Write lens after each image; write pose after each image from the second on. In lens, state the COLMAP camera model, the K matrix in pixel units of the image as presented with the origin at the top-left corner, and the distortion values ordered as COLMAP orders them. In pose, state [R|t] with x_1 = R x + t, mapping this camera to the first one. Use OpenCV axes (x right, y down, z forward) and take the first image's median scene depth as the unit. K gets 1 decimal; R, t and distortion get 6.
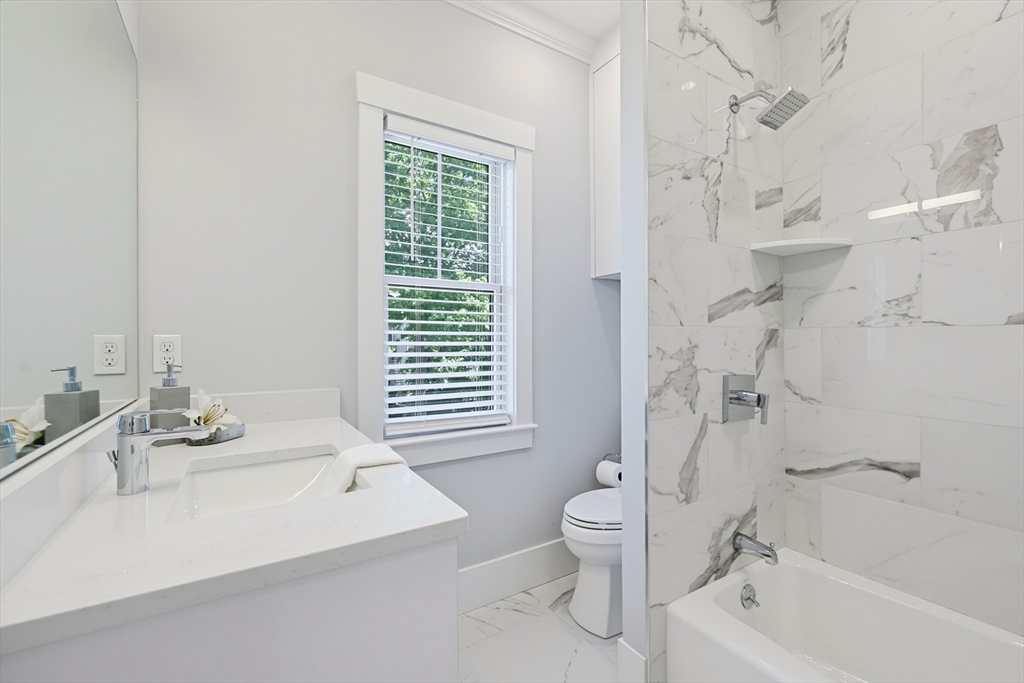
lens RADIAL K [[439.5, 0, 513.9], [0, 439.5, 341.2], [0, 0, 1]] dist [-0.002201, -0.001586]
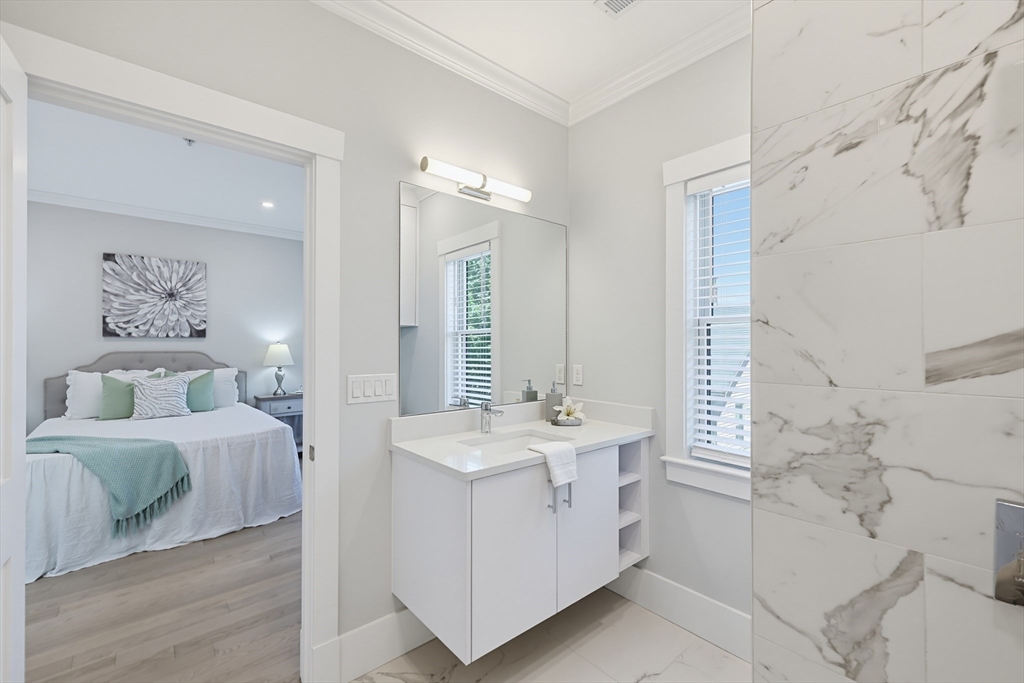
lens RADIAL K [[439.5, 0, 542.8], [0, 439.5, 344.0], [0, 0, 1]] dist [-0.002201, -0.001586]
pose [[0.181630, 0.000617, -0.983367, 0.914667], [-0.007152, 0.999974, -0.000694, -0.091301], [0.983341, 0.007159, 0.181629, 0.462286]]
